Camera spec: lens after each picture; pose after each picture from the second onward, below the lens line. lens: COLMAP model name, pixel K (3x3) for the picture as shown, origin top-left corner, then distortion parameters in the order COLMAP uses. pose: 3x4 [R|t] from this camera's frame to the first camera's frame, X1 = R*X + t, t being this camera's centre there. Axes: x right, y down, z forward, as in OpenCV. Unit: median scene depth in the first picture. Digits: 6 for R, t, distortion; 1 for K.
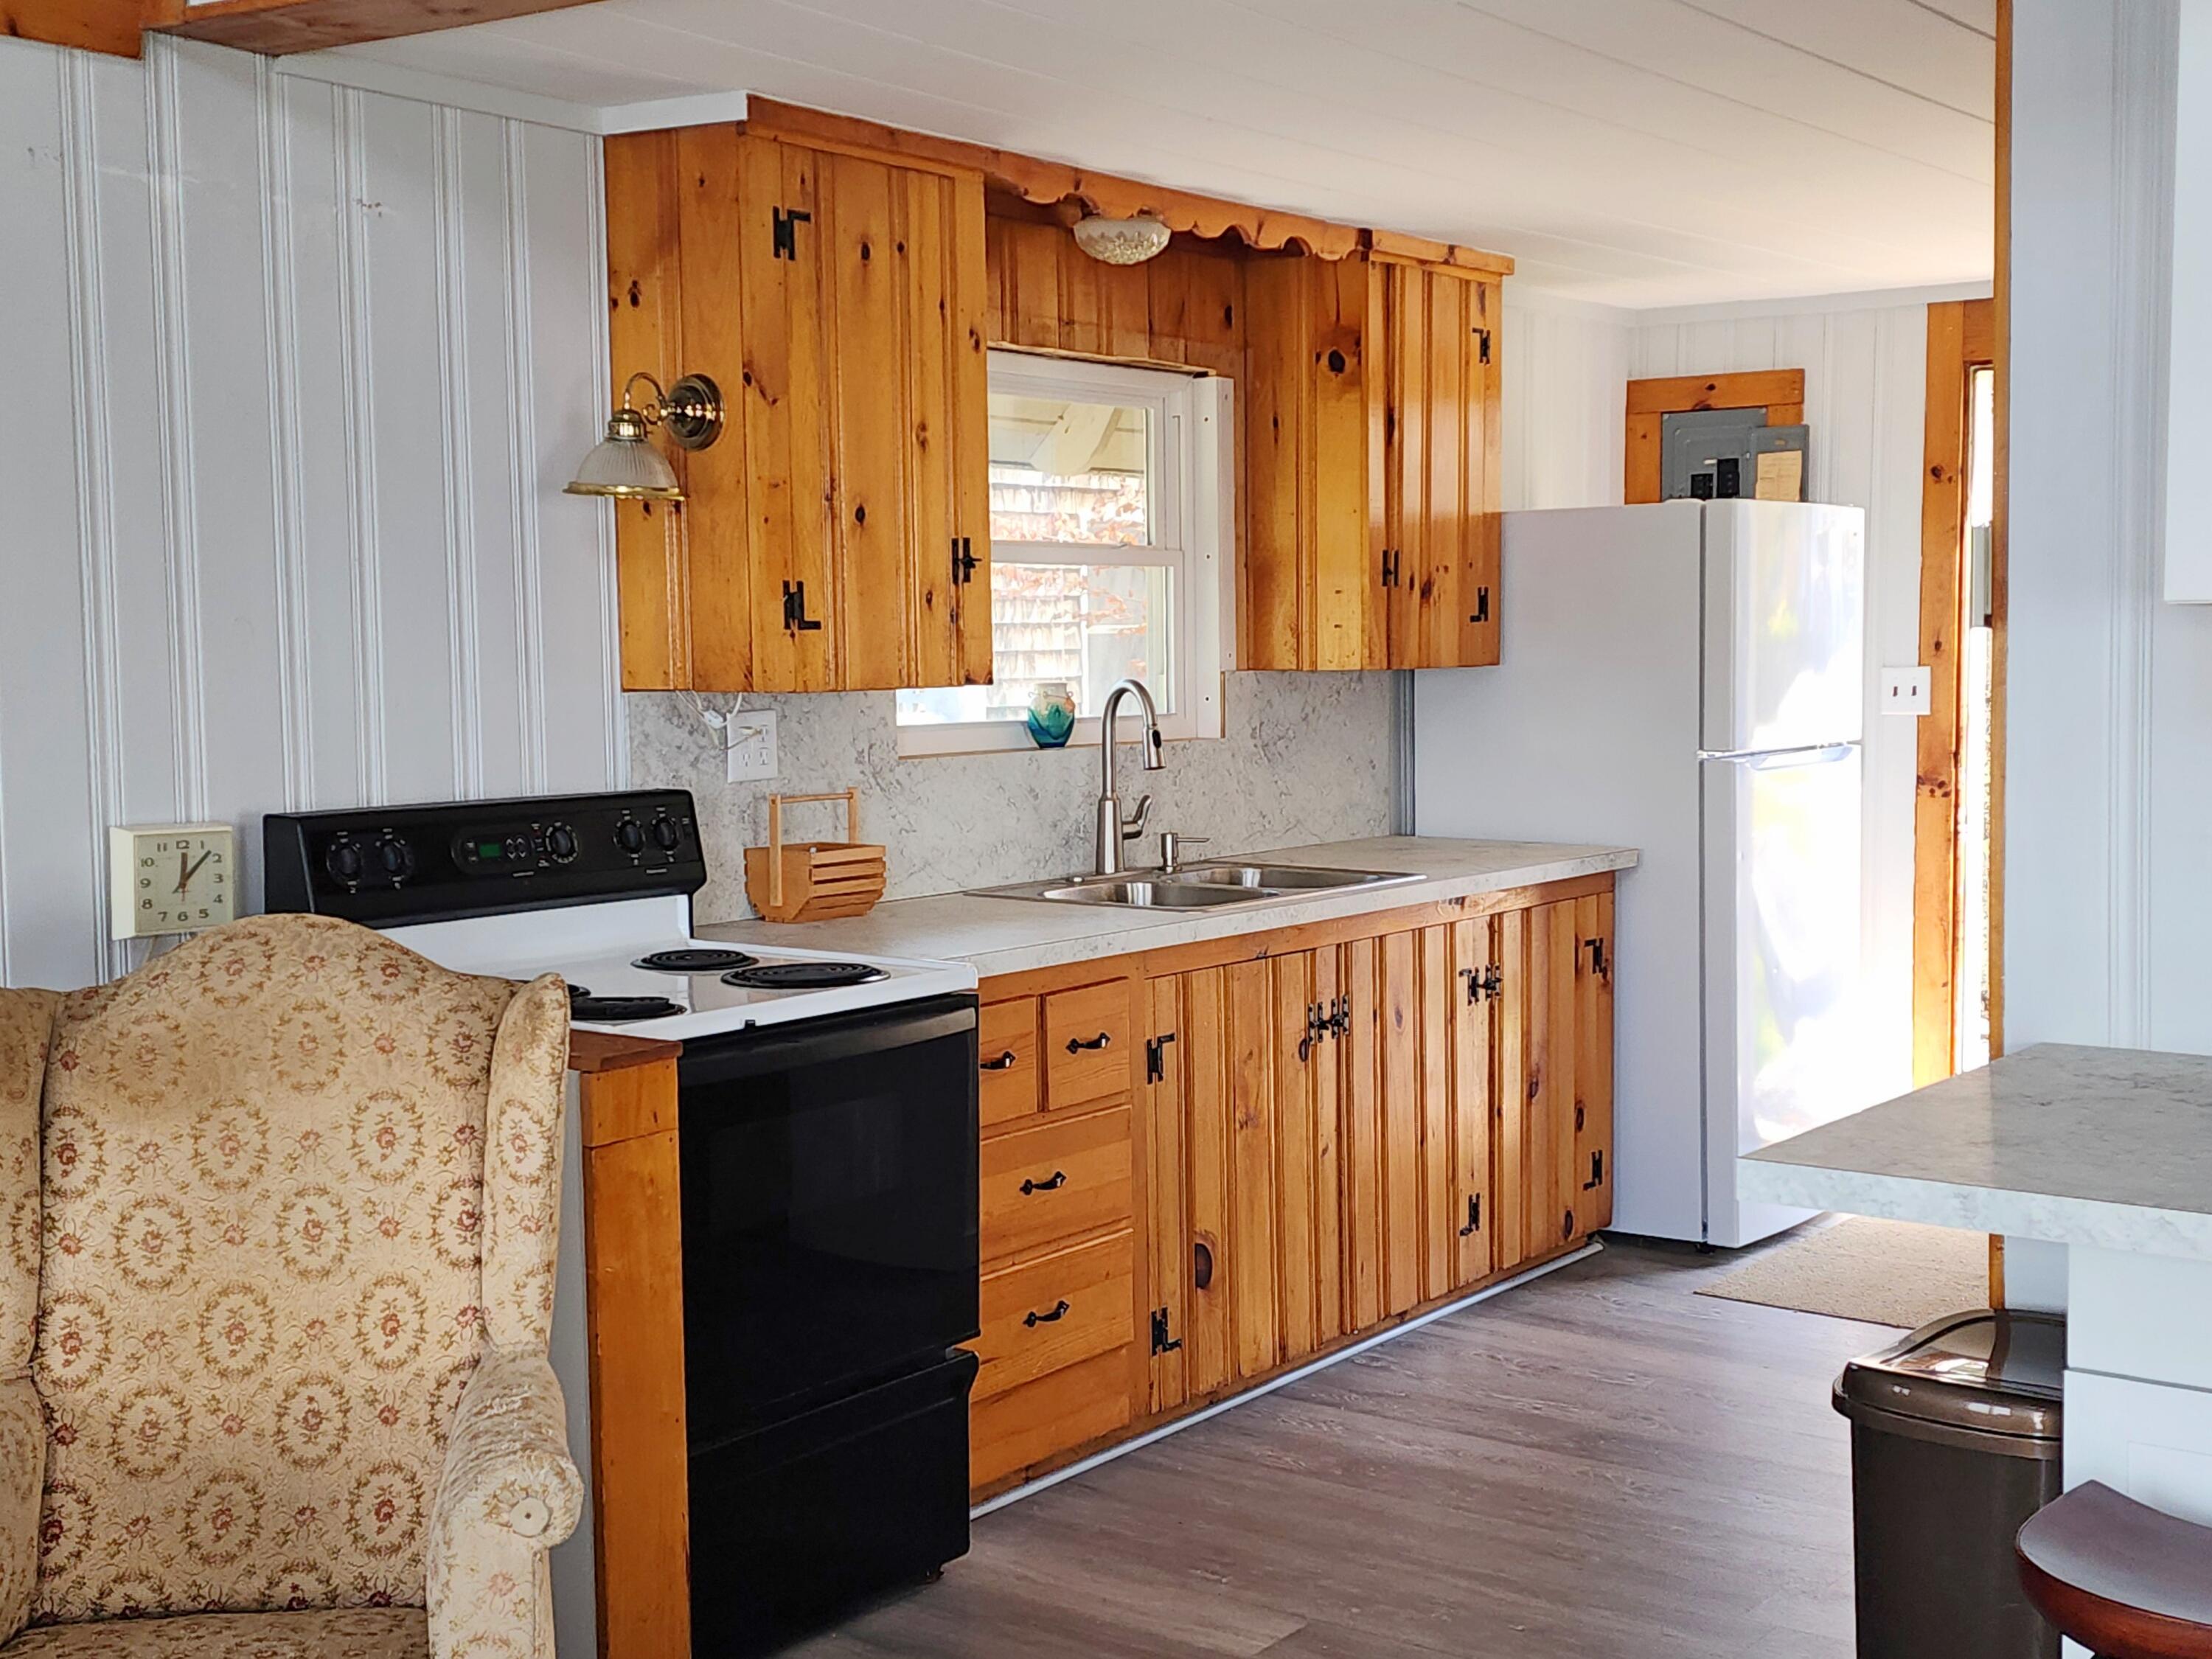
lens RADIAL K [[2736.0, 0, 1106.0], [0, 2736.0, 829.5], [0, 0, 1]] dist [0.225010, -0.593146]
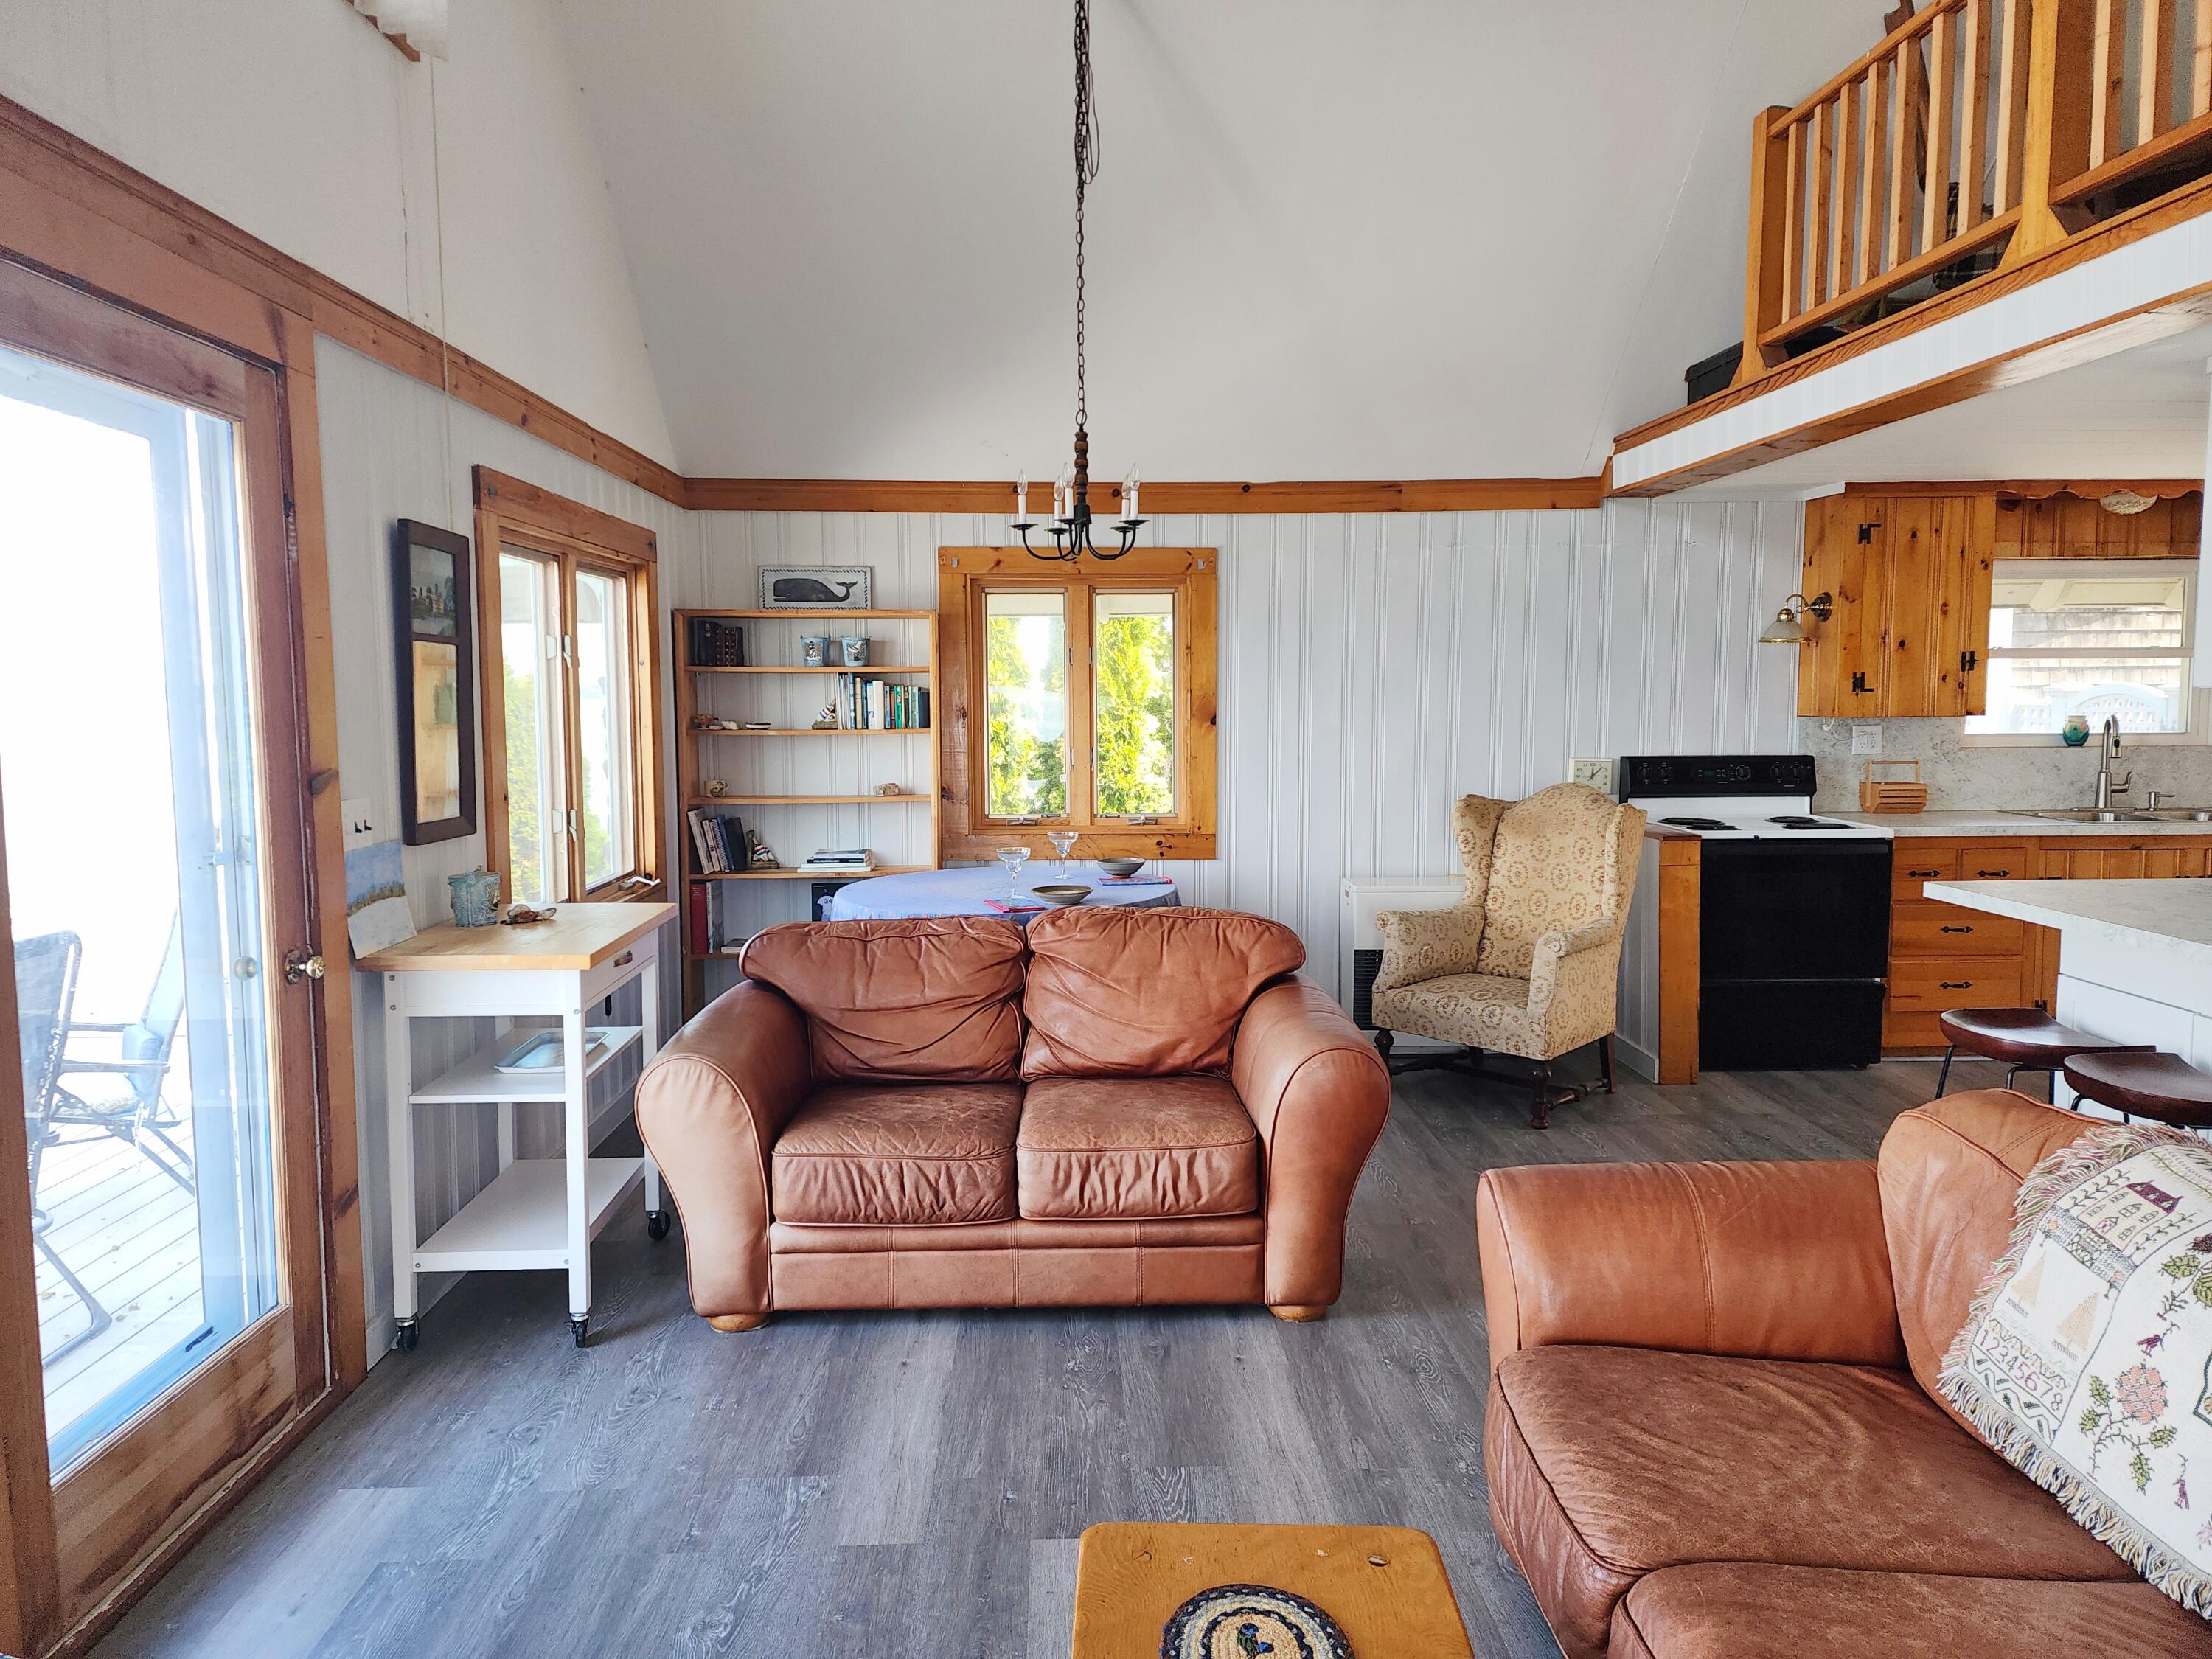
lens RADIAL K [[1468.7, 0, 1106.0], [0, 1468.7, 829.5], [0, 0, 1]] dist [0.029321, -0.001139]
pose [[0.615715, 0.075486, -0.784345, 0.510024], [-0.054704, 0.997094, 0.053018, 0.016605], [0.786068, 0.010262, 0.618055, -0.347103]]
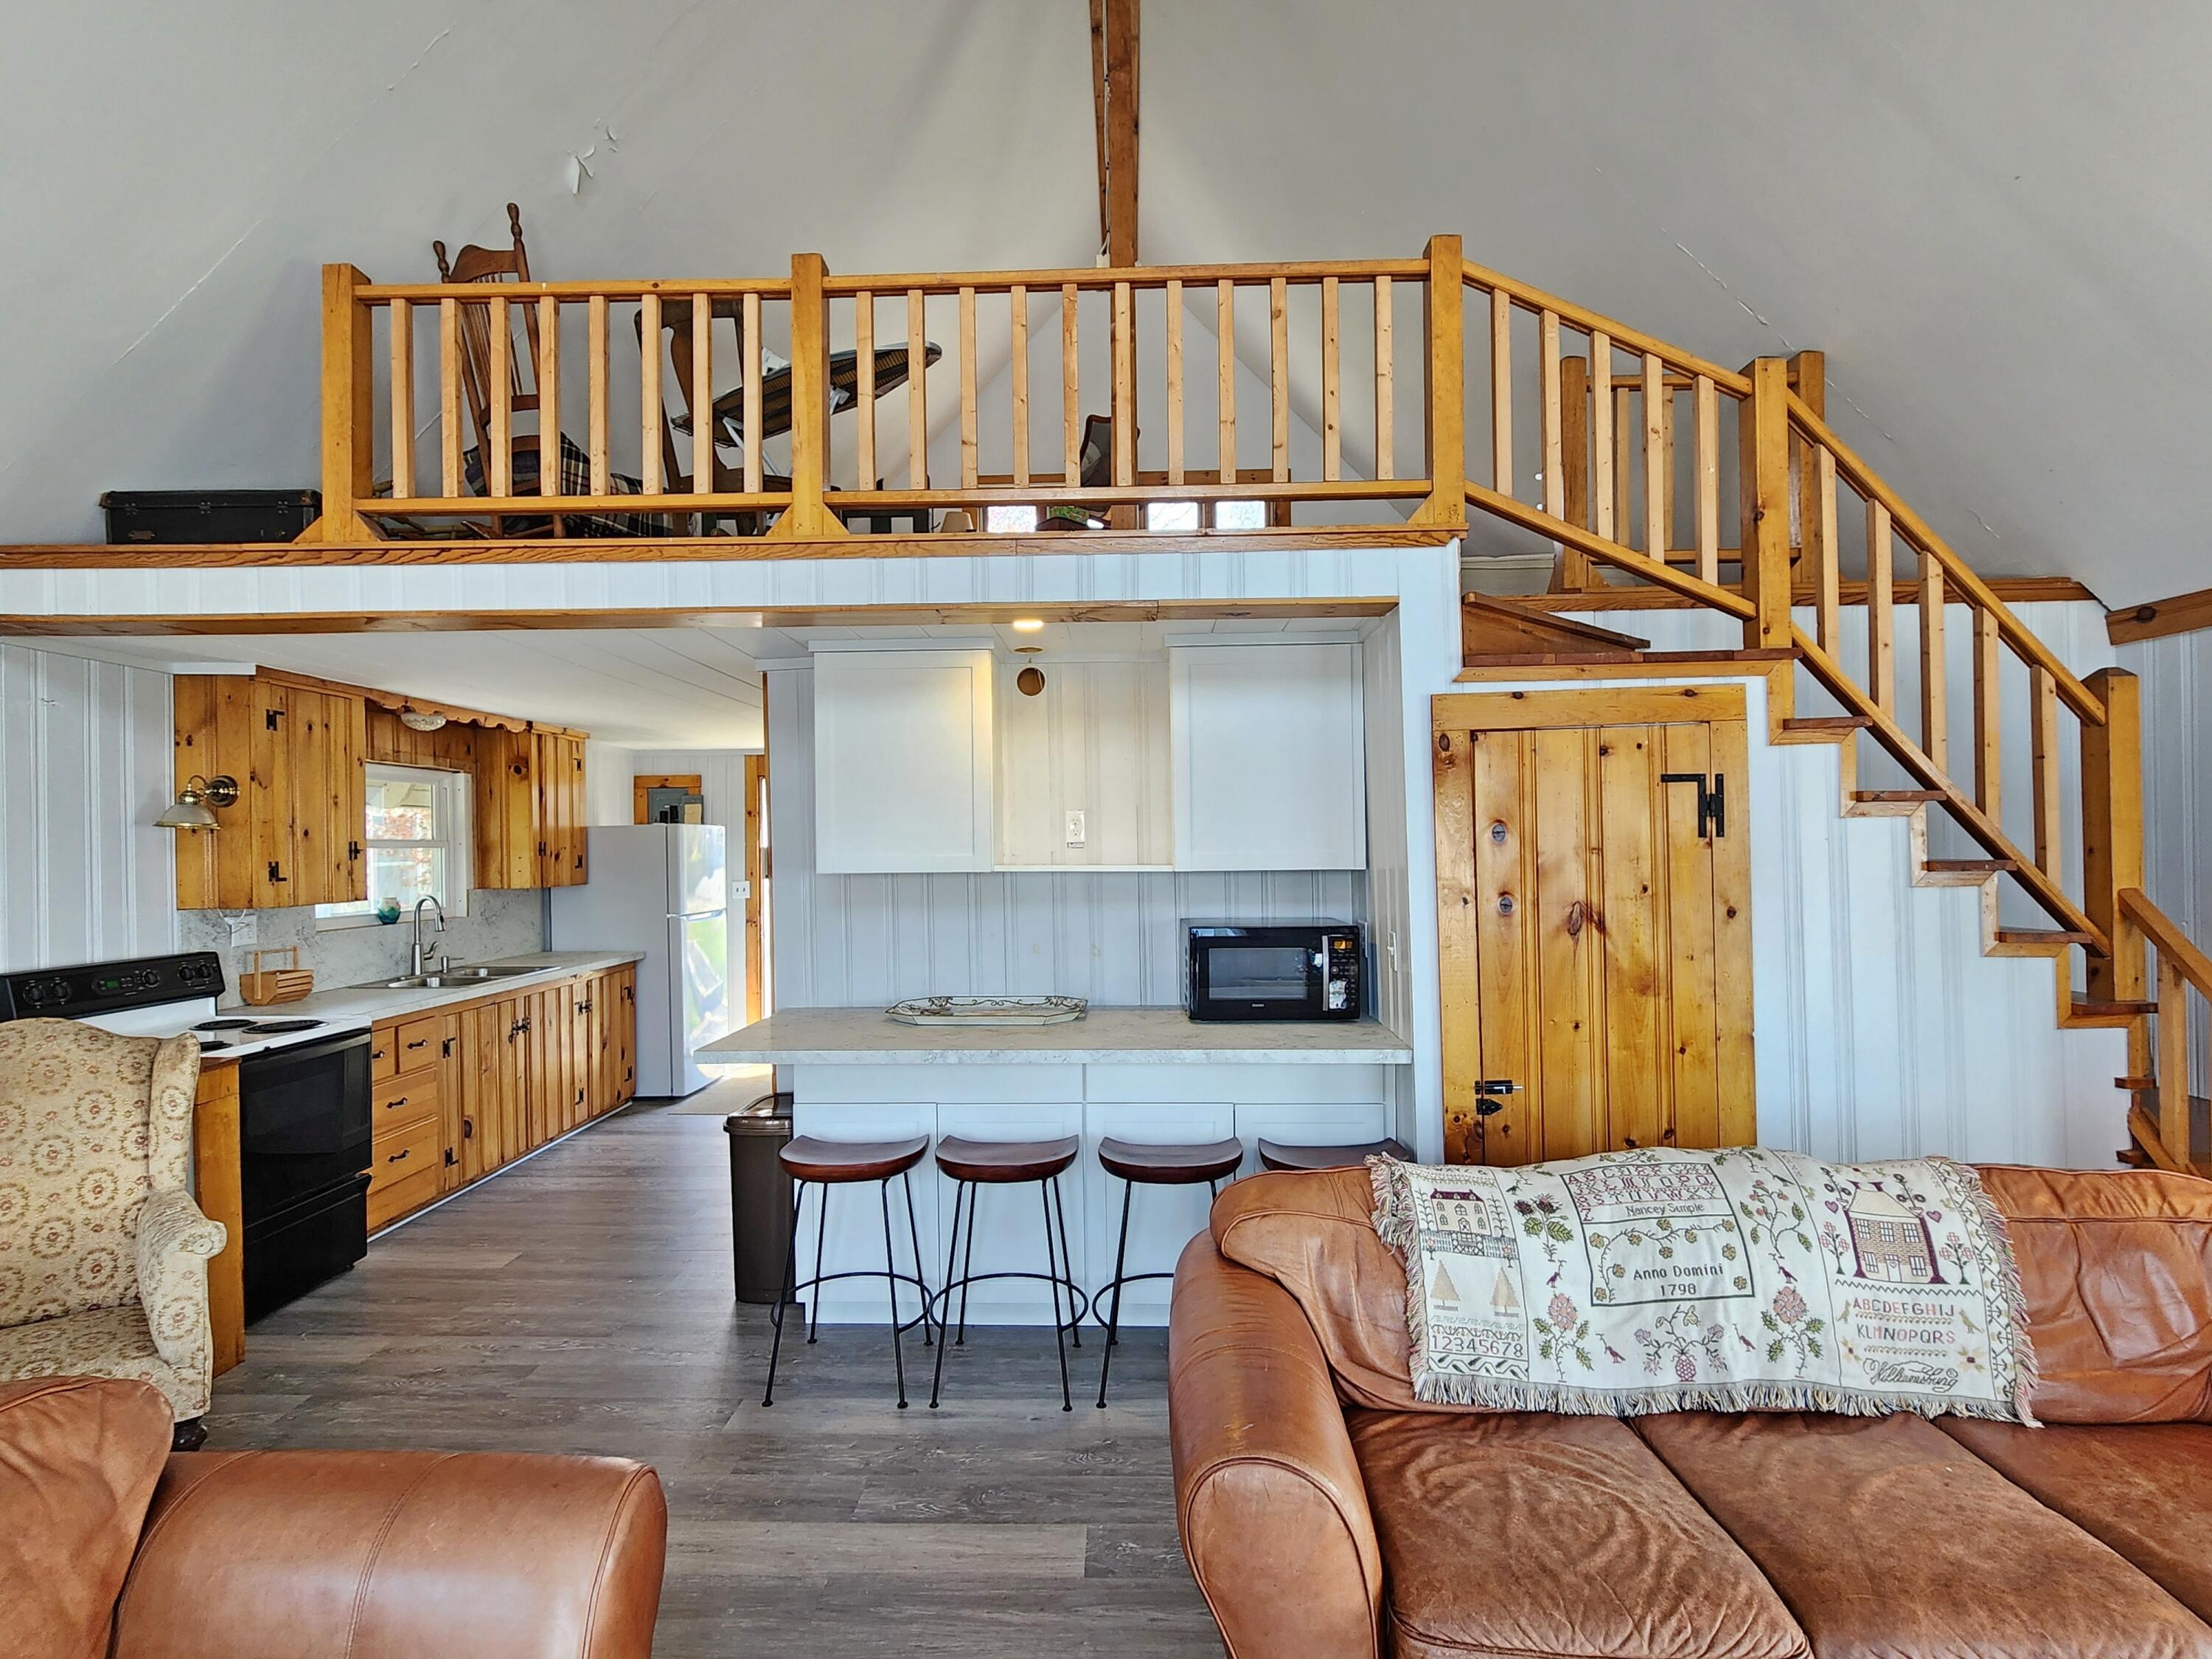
lens RADIAL K [[1080.6, 0, 1095.5], [0, 1080.6, 837.8], [0, 0, 1]] dist [-0.002776, 0.005476]
pose [[0.826301, 0.001671, 0.563226, -0.050925], [0.047964, 0.996154, -0.073323, -0.007420], [-0.561182, 0.087601, 0.823043, -0.171979]]
